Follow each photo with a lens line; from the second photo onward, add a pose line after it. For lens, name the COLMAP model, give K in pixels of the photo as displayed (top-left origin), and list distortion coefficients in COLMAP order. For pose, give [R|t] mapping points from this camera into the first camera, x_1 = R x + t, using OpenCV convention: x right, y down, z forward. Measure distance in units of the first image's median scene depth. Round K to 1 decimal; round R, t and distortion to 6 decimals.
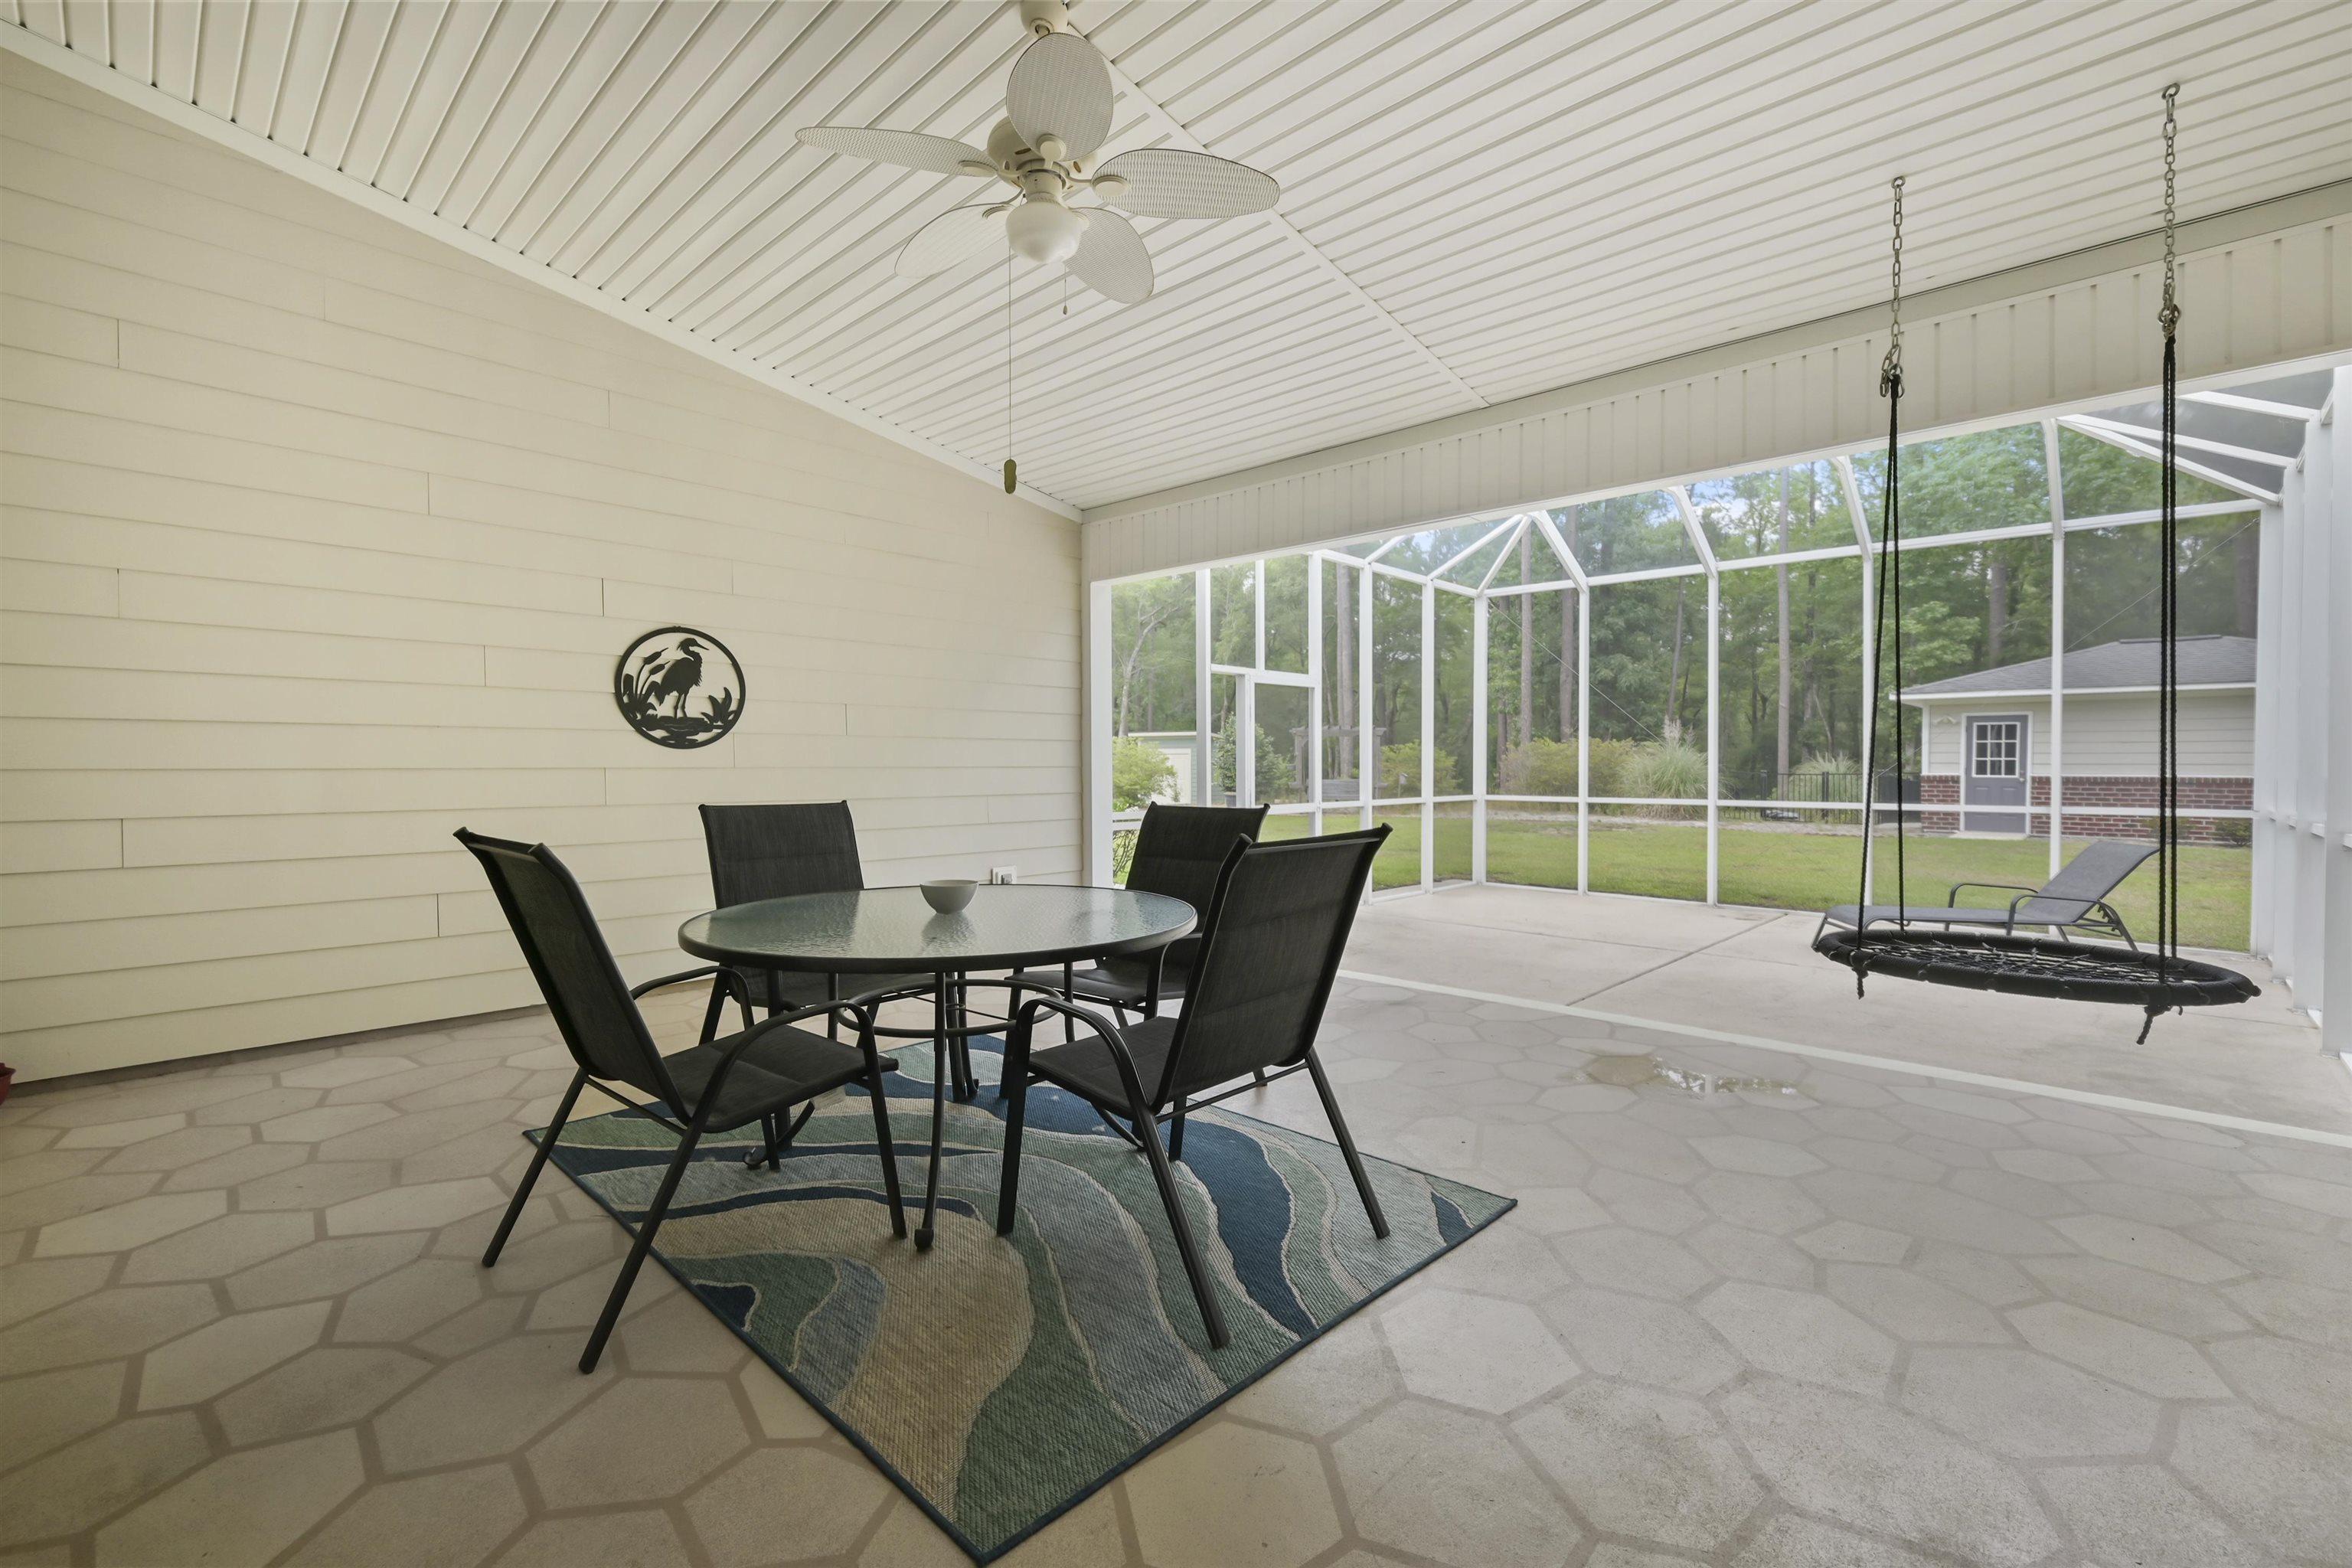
lens RADIAL K [[979.2, 0, 1176.0], [0, 979.2, 784.0], [0, 0, 1]] dist [0.000294, -0.013042]
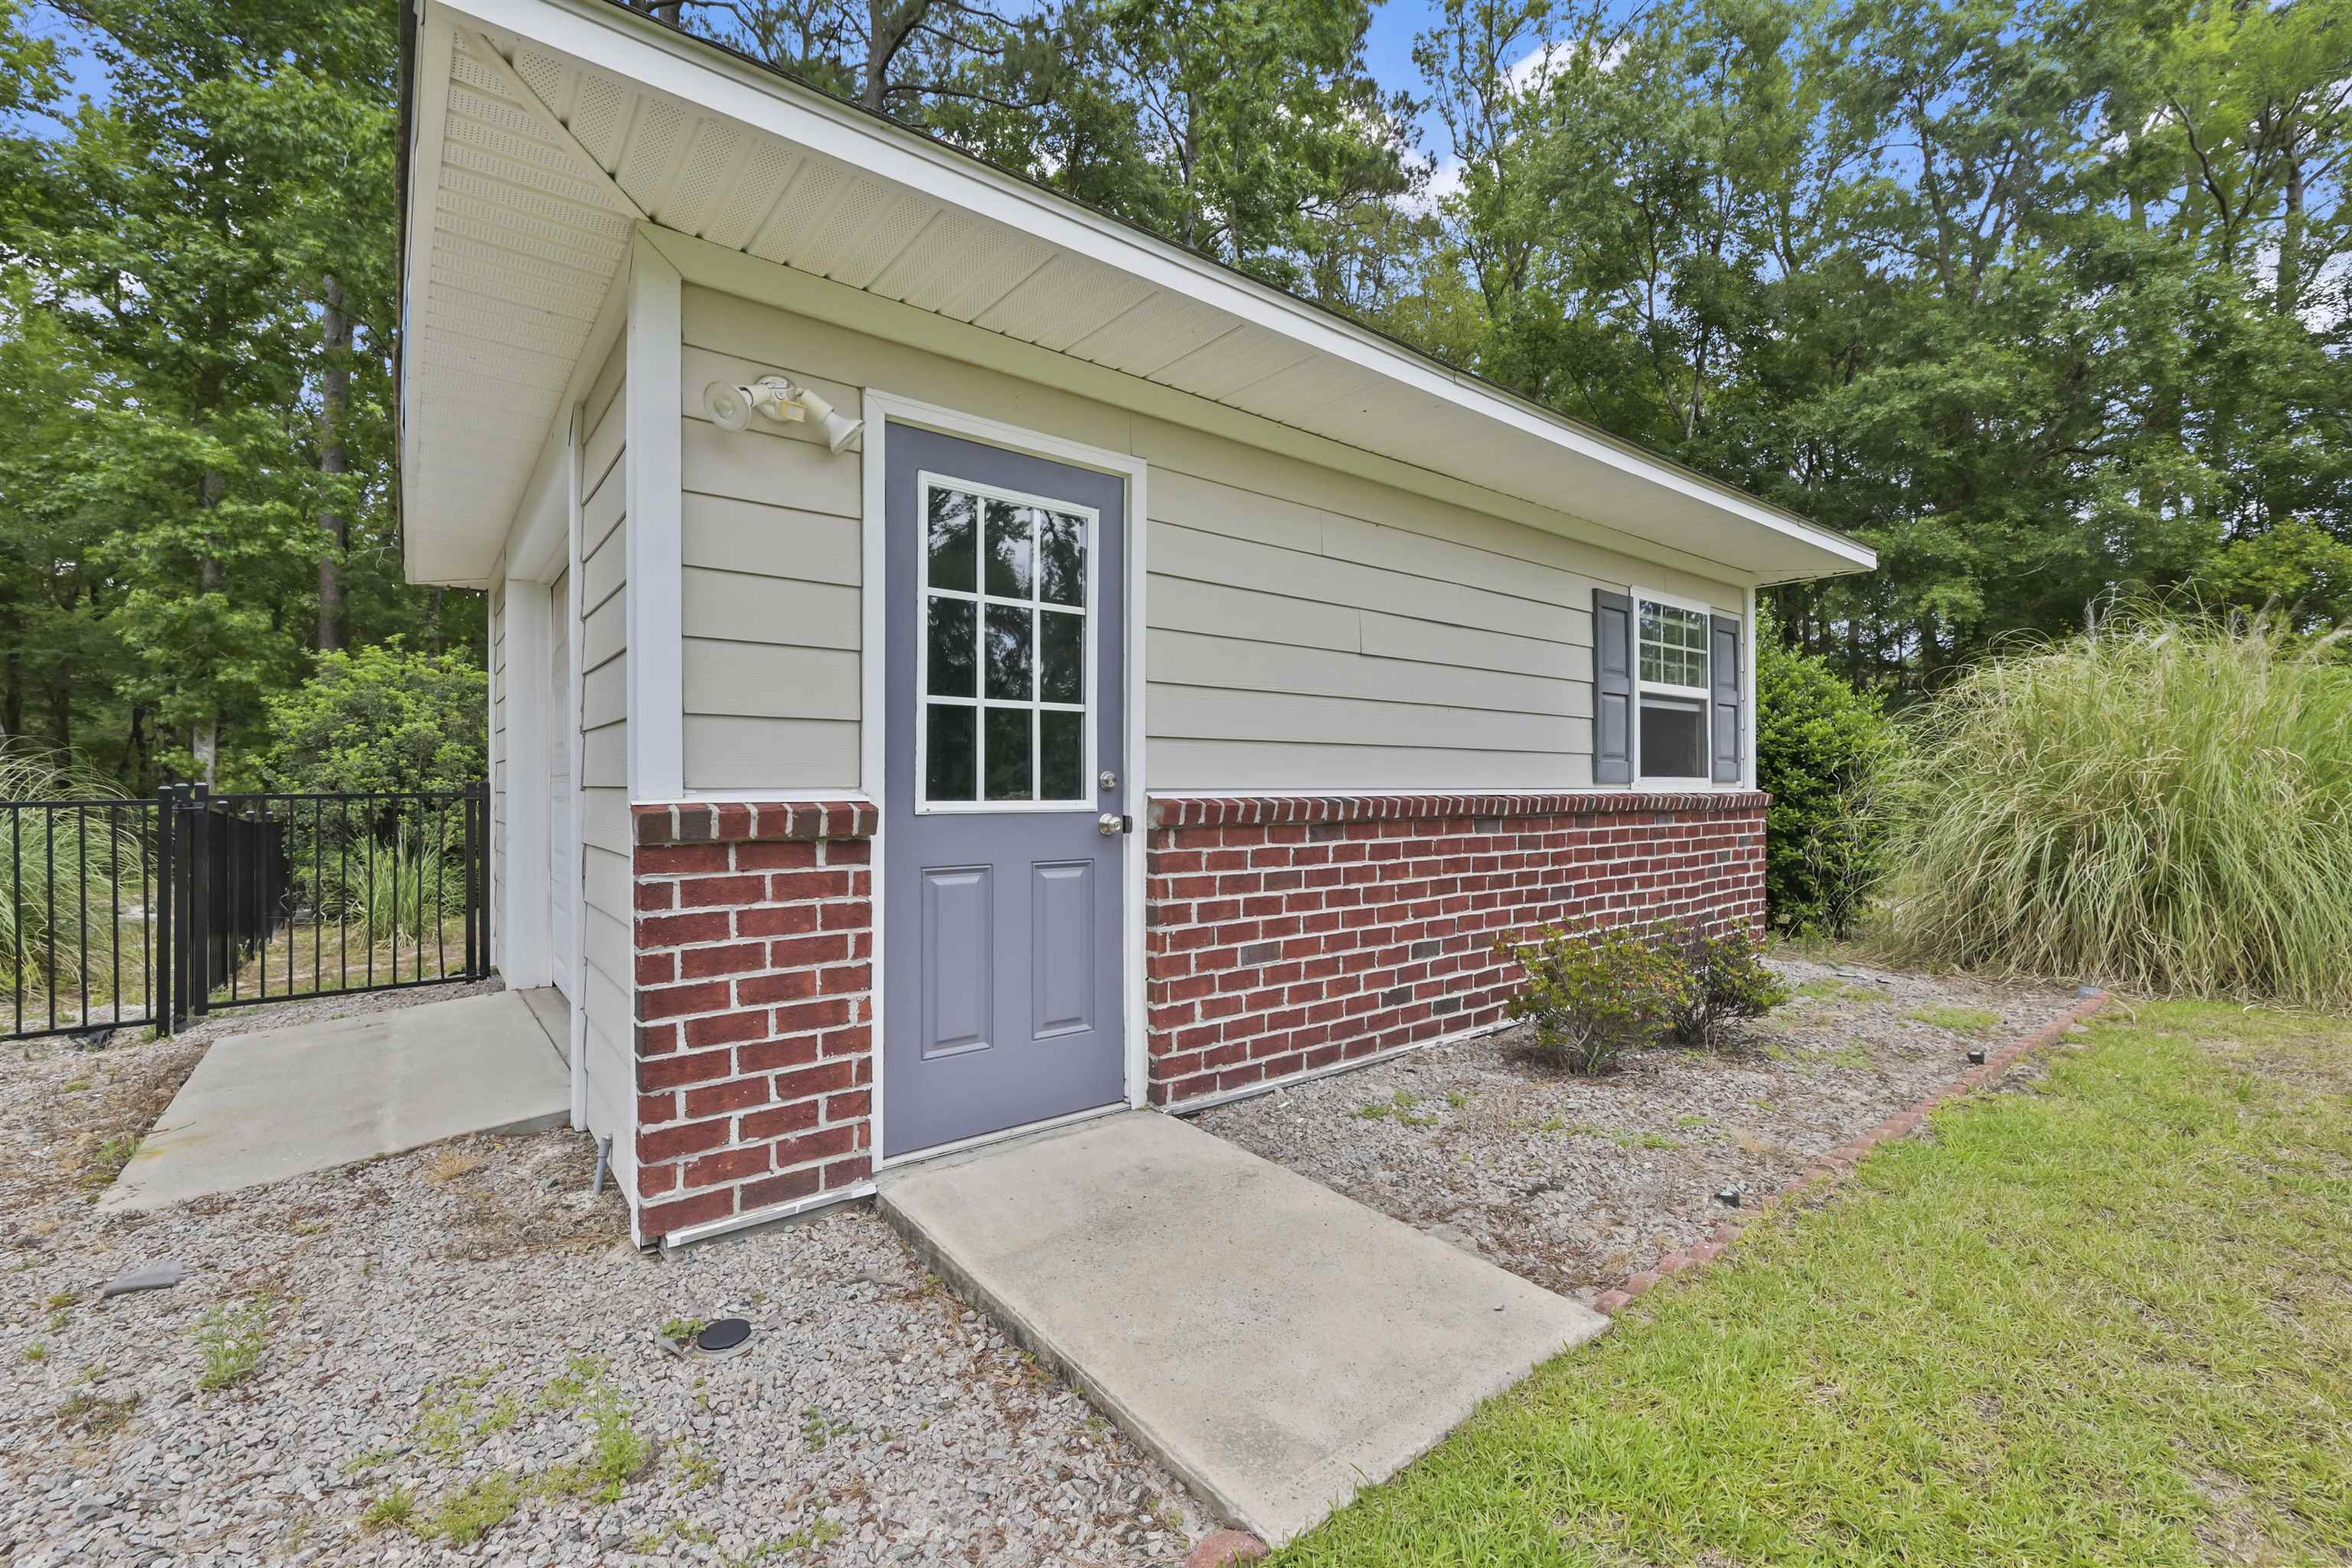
lens RADIAL K [[979.2, 0, 1176.0], [0, 979.2, 784.0], [0, 0, 1]] dist [0.000294, -0.013042]
pose [[0.109654, 0.000264, 0.993970, 0.637266], [0.017219, 0.999849, -0.002165, -0.010247], [-0.993821, 0.017352, 0.109633, 0.898870]]
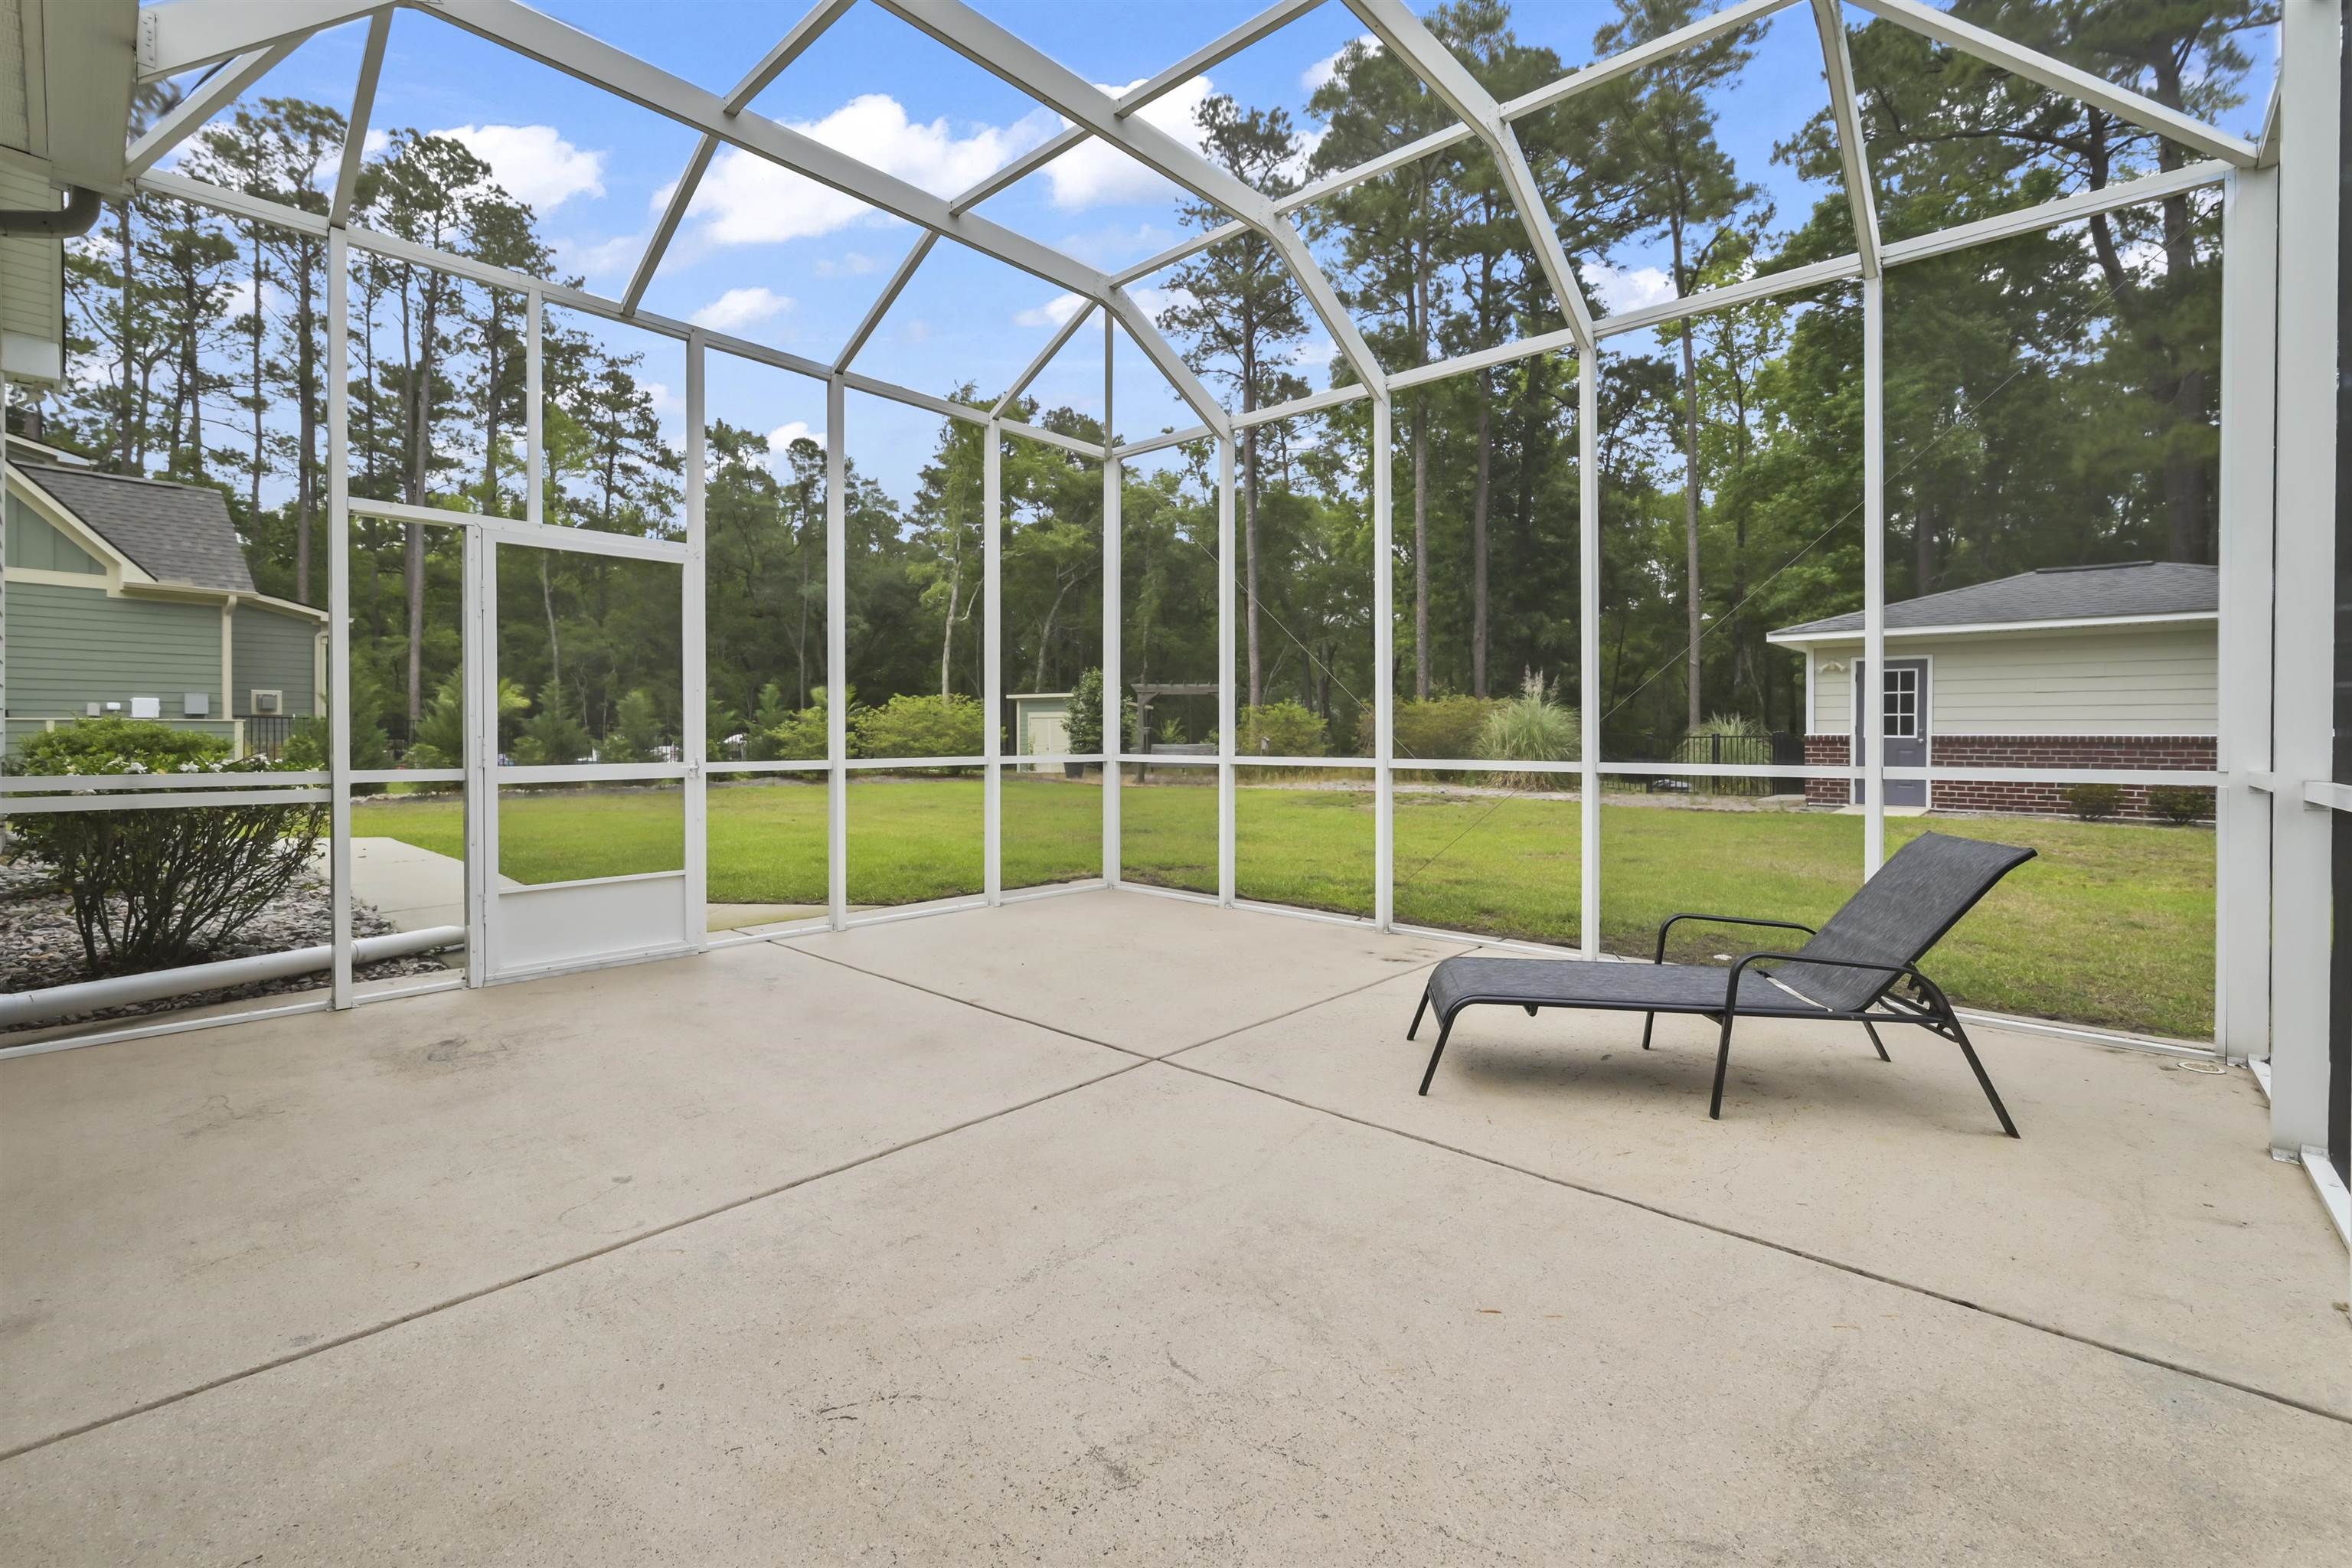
lens RADIAL K [[1008.4, 0, 1176.6], [0, 1008.4, 739.8], [0, 0, 1]] dist [0.000433, 0.000046]
pose [[0.998882, 0.003221, 0.047163, 0.208108], [-0.002616, 0.999913, -0.012895, 0.007123], [-0.047201, 0.012758, 0.998804, 0.191266]]
